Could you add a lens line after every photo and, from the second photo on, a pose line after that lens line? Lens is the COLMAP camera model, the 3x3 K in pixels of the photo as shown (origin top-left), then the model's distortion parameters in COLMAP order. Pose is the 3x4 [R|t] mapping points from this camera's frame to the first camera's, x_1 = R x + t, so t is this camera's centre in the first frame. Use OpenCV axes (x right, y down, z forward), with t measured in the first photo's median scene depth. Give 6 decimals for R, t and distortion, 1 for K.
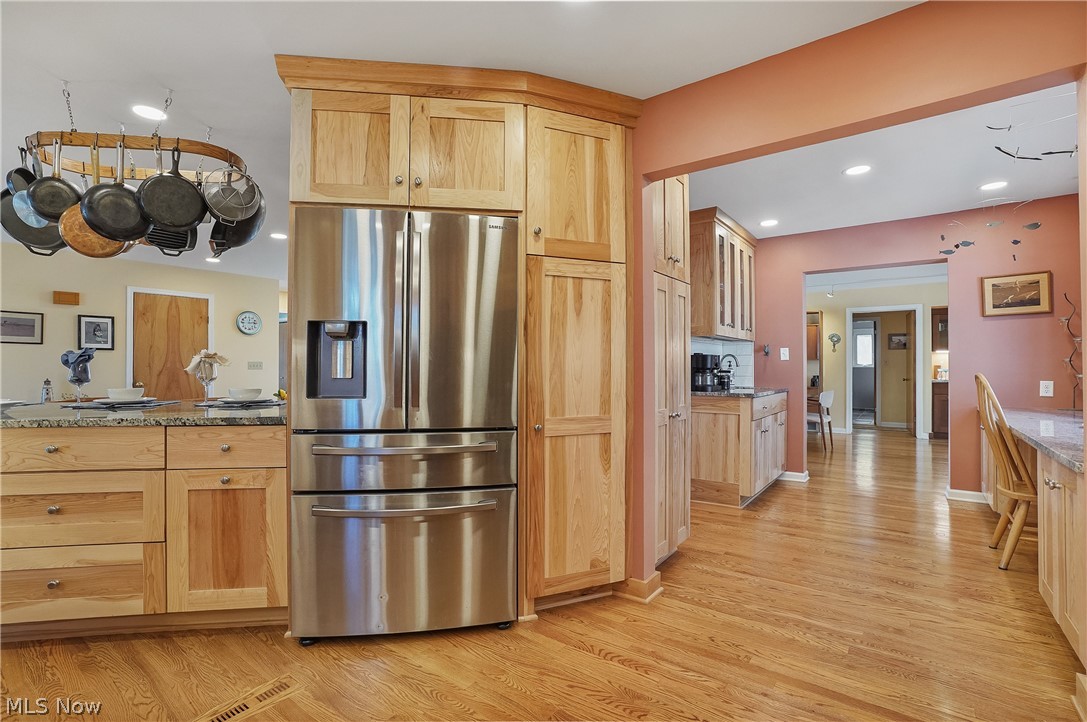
lens RADIAL K [[505.1, 0, 539.0], [0, 505.1, 369.5], [0, 0, 1]] dist [-0.070387, 0.028219]
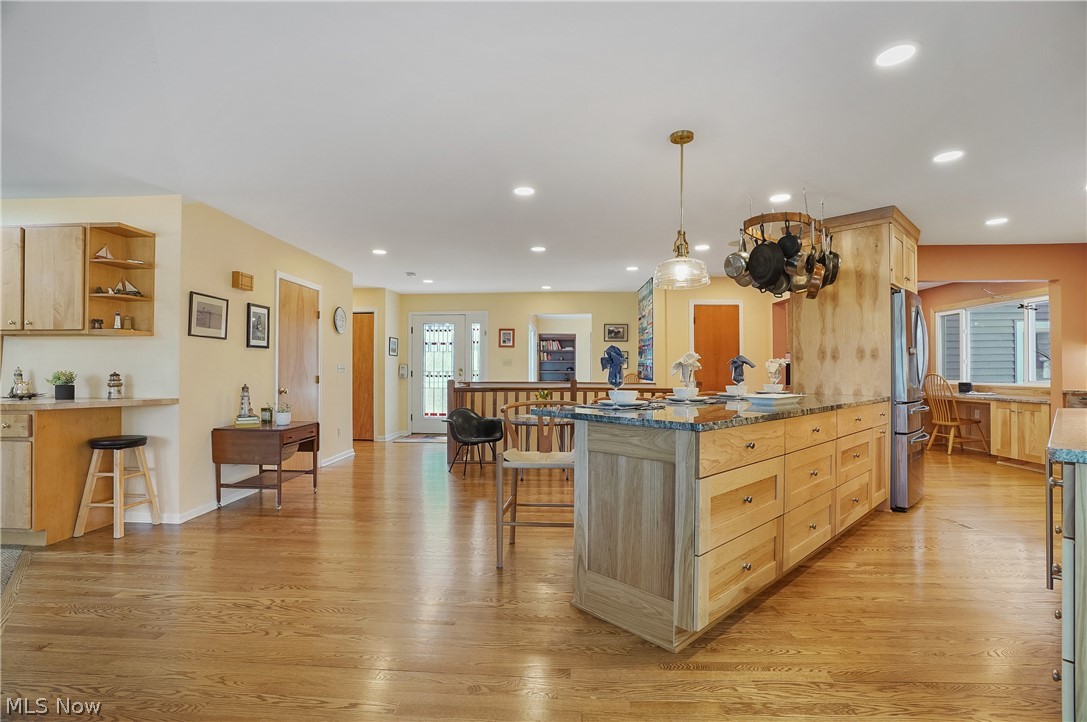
lens RADIAL K [[505.1, 0, 539.0], [0, 505.1, 369.5], [0, 0, 1]] dist [-0.070387, 0.028219]
pose [[0.819302, 0.002634, 0.573356, -1.241632], [0.002474, 0.999964, -0.008129, 0.002000], [-0.573356, 0.008078, 0.819266, 0.100176]]
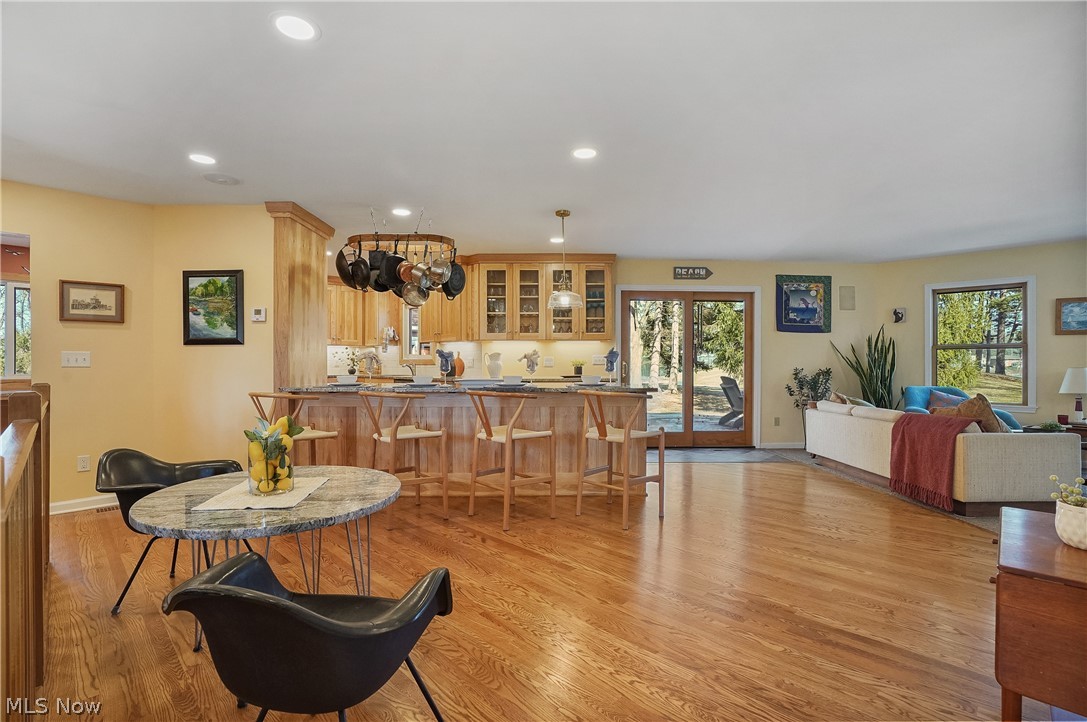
lens RADIAL K [[509.6, 0, 541.8], [0, 509.6, 372.5], [0, 0, 1]] dist [-0.071919, 0.024827]
pose [[-0.993079, -0.001835, 0.117435, -0.815770], [0.001095, 0.999690, 0.024877, -0.005409], [-0.117444, 0.024833, -0.992769, 1.498835]]
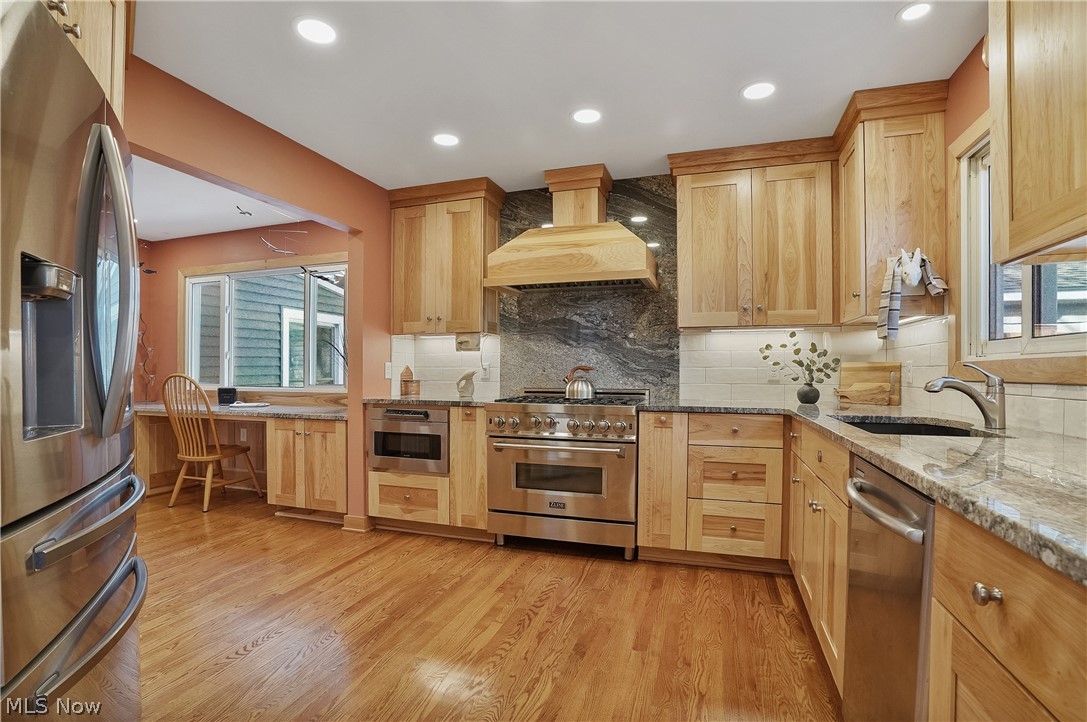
lens RADIAL K [[509.6, 0, 541.8], [0, 509.6, 372.5], [0, 0, 1]] dist [-0.071919, 0.024827]
pose [[-0.332091, -0.000807, 0.943247, -0.431148], [0.002438, 0.999996, 0.001714, 0.002981], [-0.943244, 0.002869, -0.332088, 0.316945]]
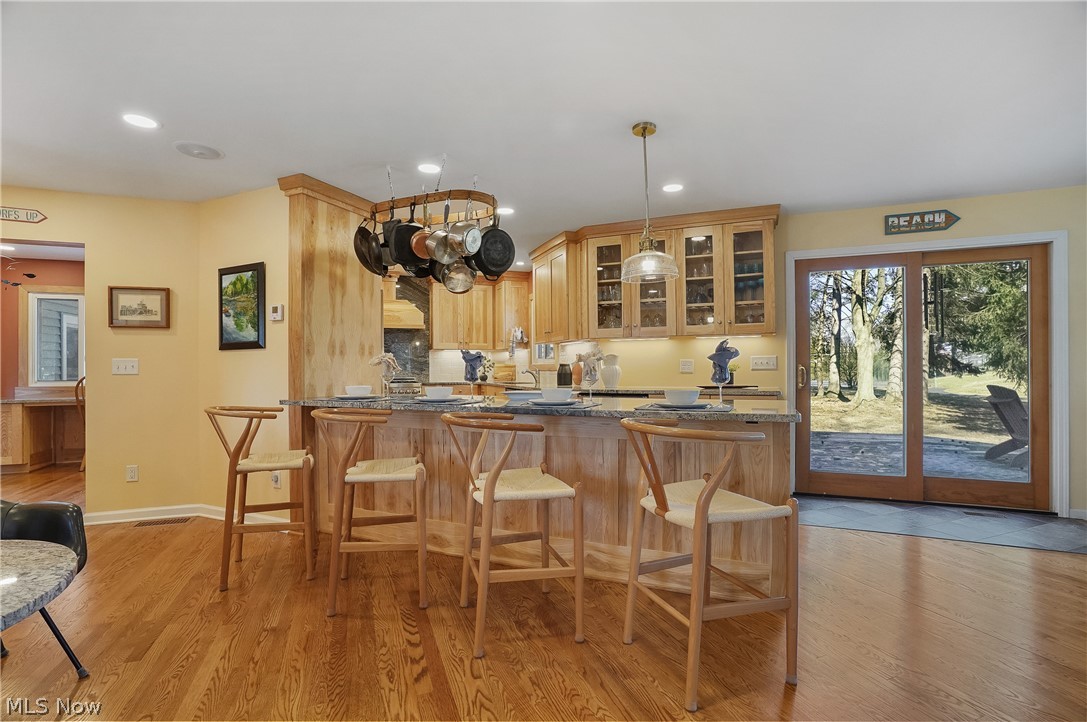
lens RADIAL K [[505.1, 0, 539.0], [0, 505.1, 369.5], [0, 0, 1]] dist [-0.070387, 0.028219]
pose [[-0.855867, 0.002737, 0.517189, -0.943224], [0.008836, 0.999917, 0.009331, -0.004594], [-0.517121, 0.012556, -0.855820, 1.096907]]
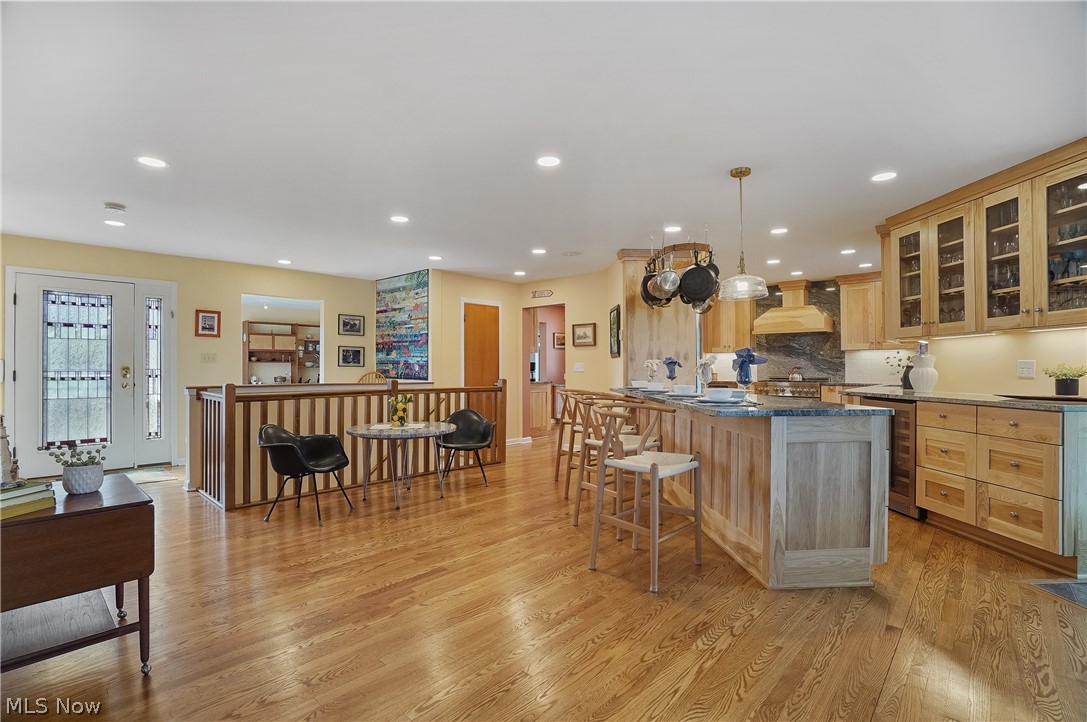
lens RADIAL K [[505.1, 0, 539.0], [0, 505.1, 369.5], [0, 0, 1]] dist [-0.070387, 0.028219]
pose [[0.081464, -0.002890, 0.996672, -1.495414], [0.007436, 0.999970, 0.002292, -0.006128], [-0.996649, 0.007225, 0.081483, 0.747246]]
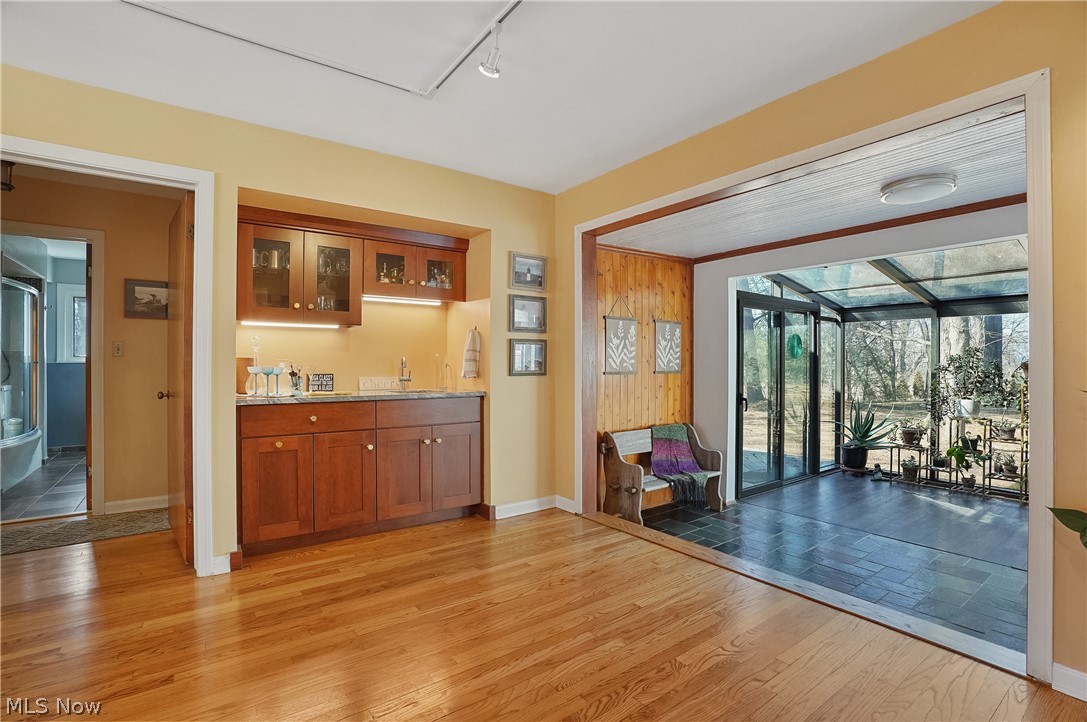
lens RADIAL K [[486.6, 0, 519.6], [0, 486.6, 358.7], [0, 0, 1]] dist [-0.037191, -0.000080]
pose [[0.301156, 0.008127, 0.953540, 0.867225], [0.000333, 0.999963, -0.008628, -0.007615], [-0.953575, 0.002916, 0.301142, 1.133283]]
